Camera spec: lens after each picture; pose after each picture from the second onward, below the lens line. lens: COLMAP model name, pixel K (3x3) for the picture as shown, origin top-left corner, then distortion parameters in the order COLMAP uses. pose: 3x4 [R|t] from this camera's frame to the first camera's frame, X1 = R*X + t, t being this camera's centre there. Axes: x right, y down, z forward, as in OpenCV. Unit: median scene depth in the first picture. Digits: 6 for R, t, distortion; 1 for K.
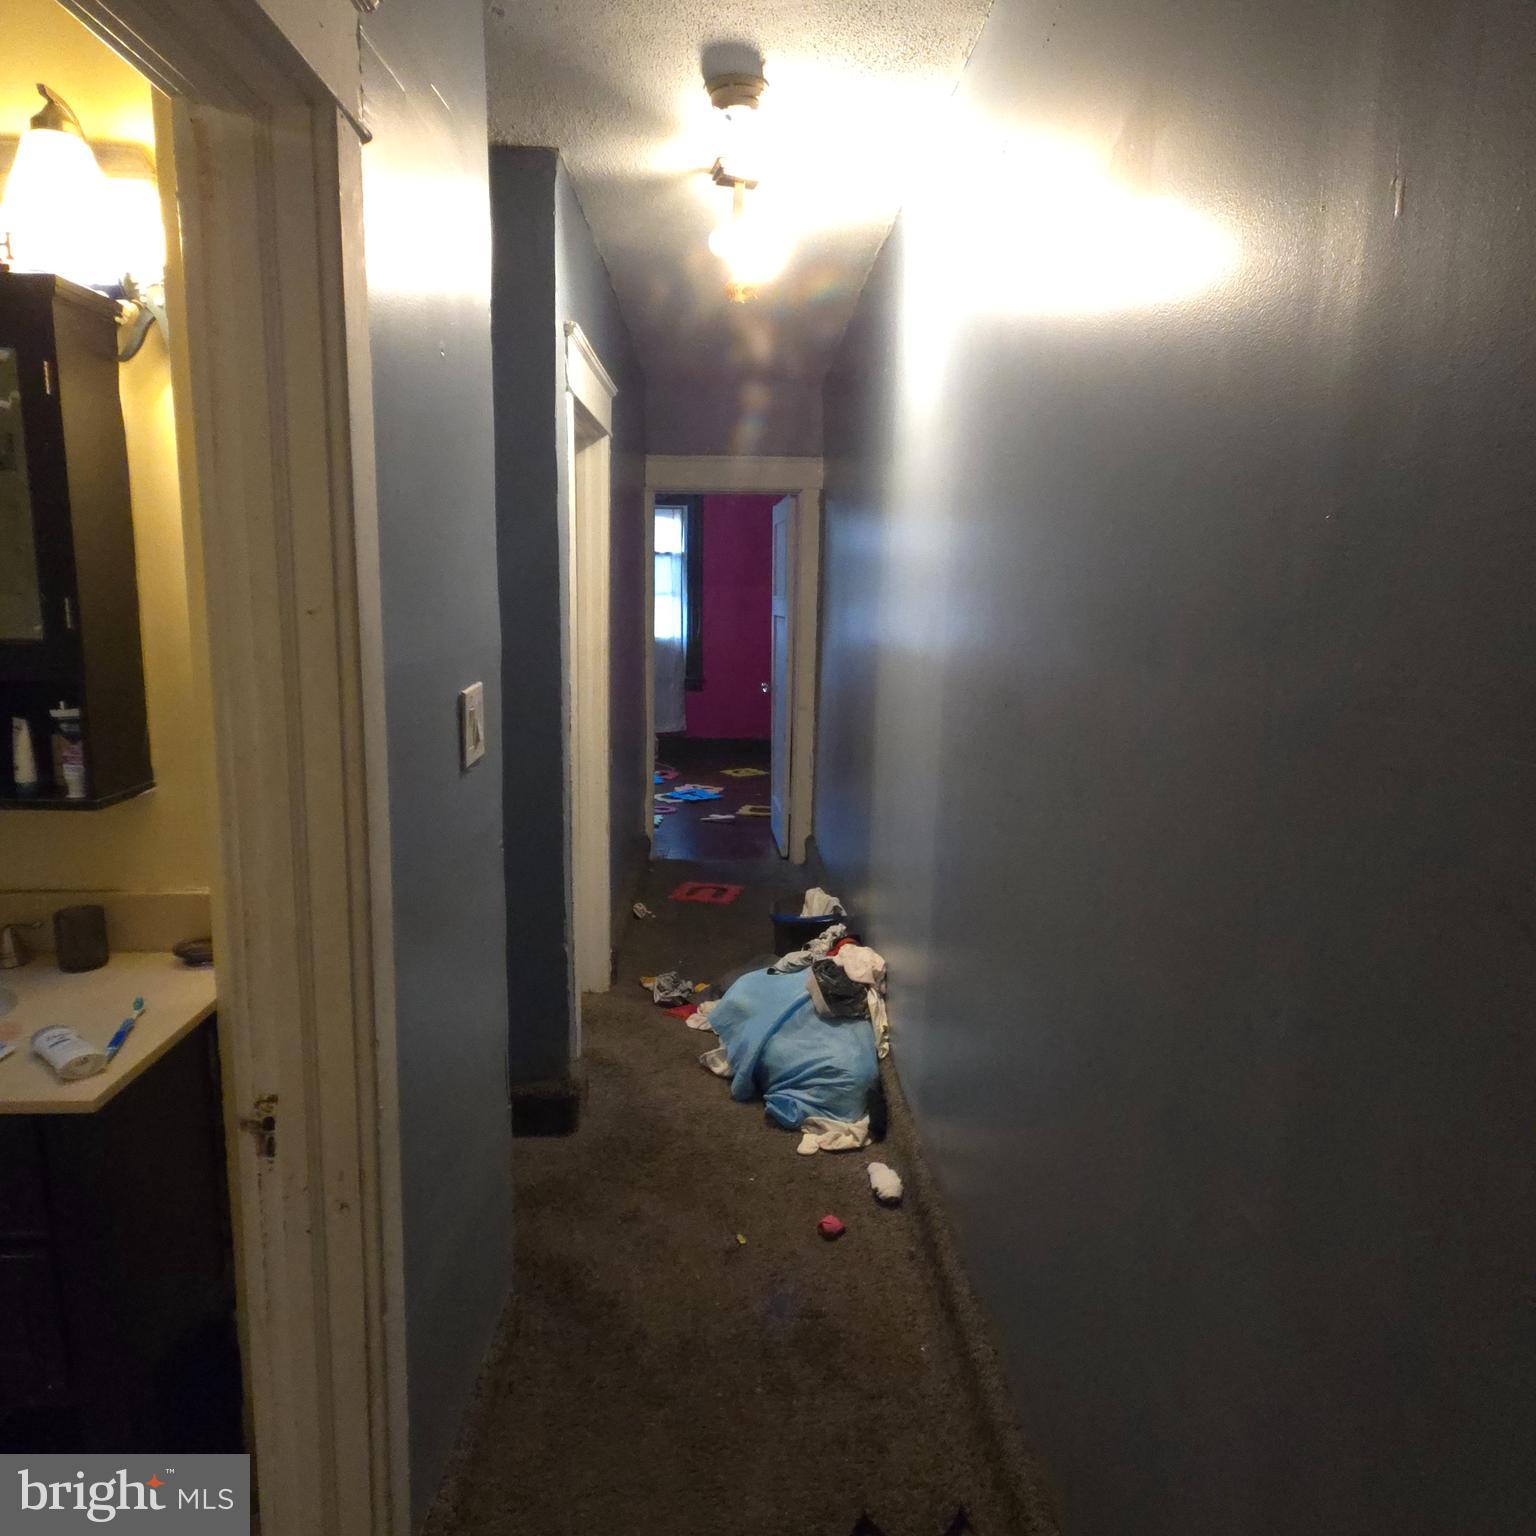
lens RADIAL K [[1086.6, 0, 771.1], [0, 1086.6, 767.0], [0, 0, 1]] dist [0.005403, 0.003150]
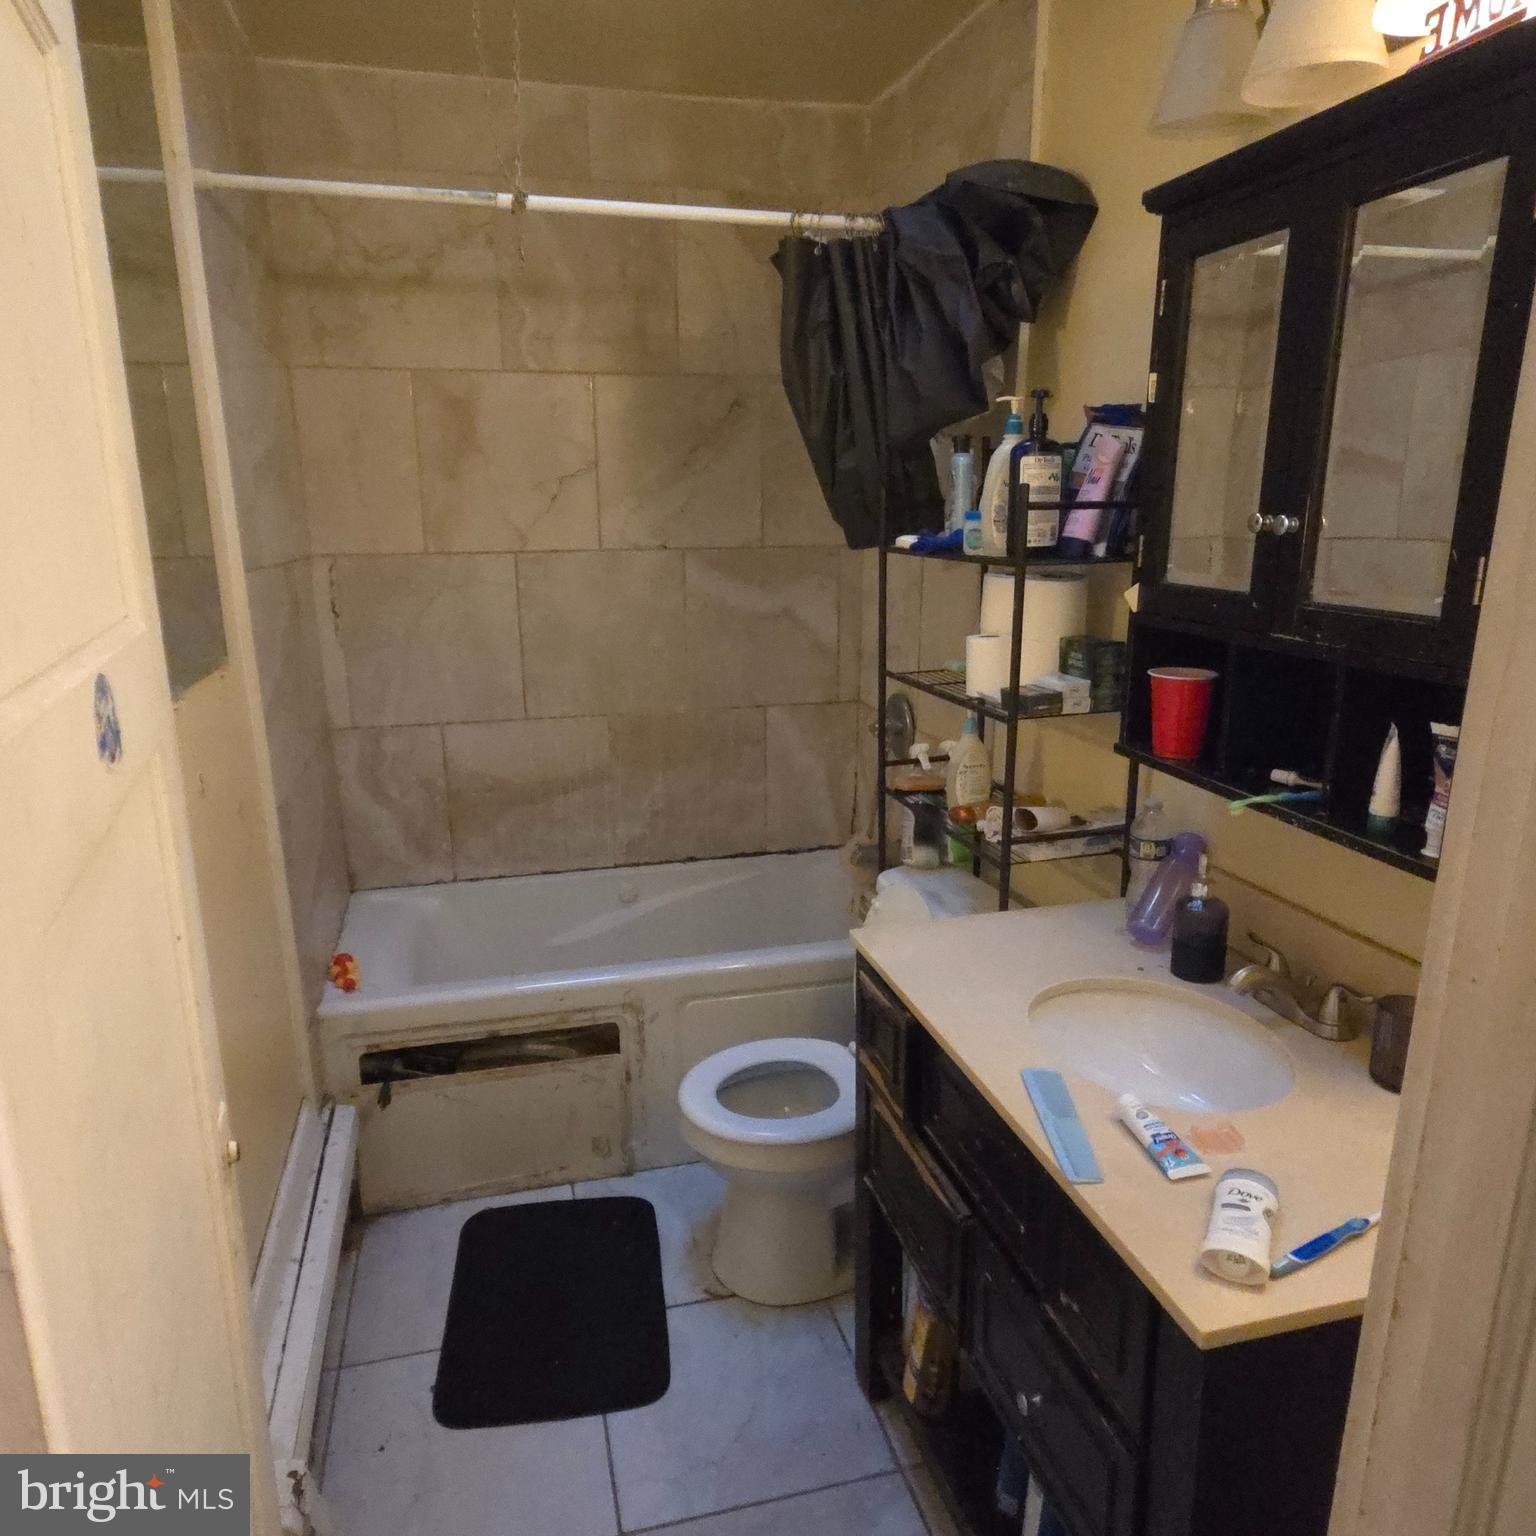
lens RADIAL K [[1086.6, 0, 769.5], [0, 1086.6, 775.8], [0, 0, 1]] dist [0.005403, 0.003150]
pose [[0.219662, 0.221737, -0.950043, -0.115576], [-0.150325, 0.969890, 0.191613, -0.099391], [0.963925, 0.100725, 0.246381, 0.498640]]
